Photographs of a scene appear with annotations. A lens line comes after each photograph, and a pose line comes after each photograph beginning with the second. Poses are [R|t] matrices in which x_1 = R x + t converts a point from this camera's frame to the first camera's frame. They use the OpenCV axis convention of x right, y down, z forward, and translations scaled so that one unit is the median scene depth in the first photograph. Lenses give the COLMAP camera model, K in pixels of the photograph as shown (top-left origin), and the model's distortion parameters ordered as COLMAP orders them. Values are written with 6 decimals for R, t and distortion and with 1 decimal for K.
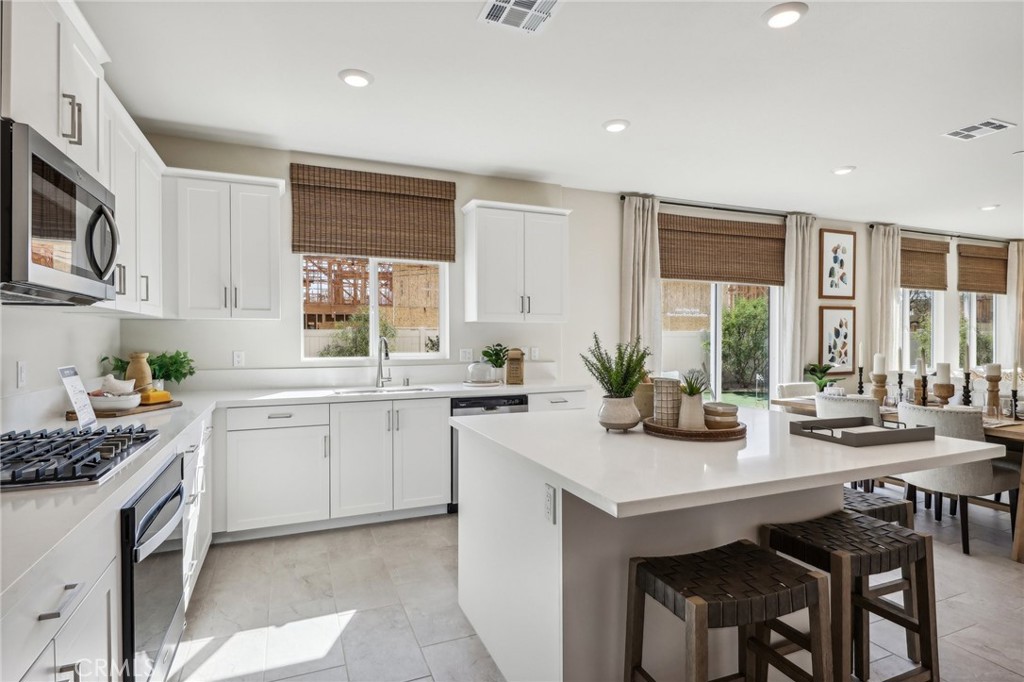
lens RADIAL K [[529.0, 0, 508.6], [0, 529.0, 337.7], [0, 0, 1]] dist [-0.000611, -0.001054]
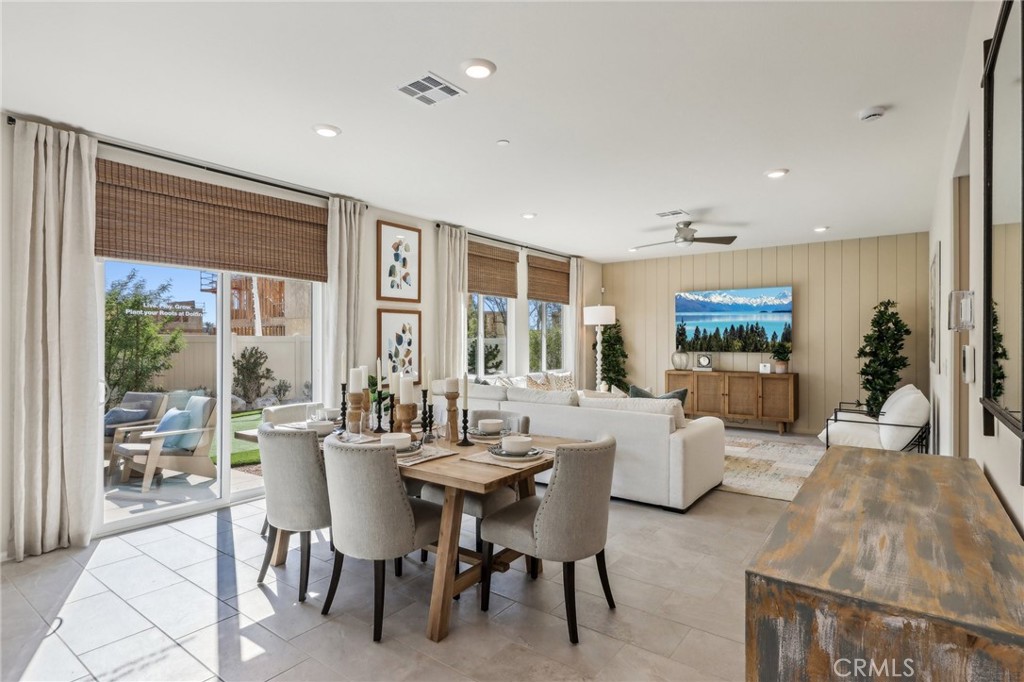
lens RADIAL K [[526.6, 0, 514.1], [0, 526.6, 339.0], [0, 0, 1]] dist [0.005249, 0.000953]
pose [[0.856164, 0.002503, 0.516699, 0.329051], [0.001239, 0.999975, -0.006898, -0.003174], [-0.516703, 0.006546, 0.856140, 0.136493]]
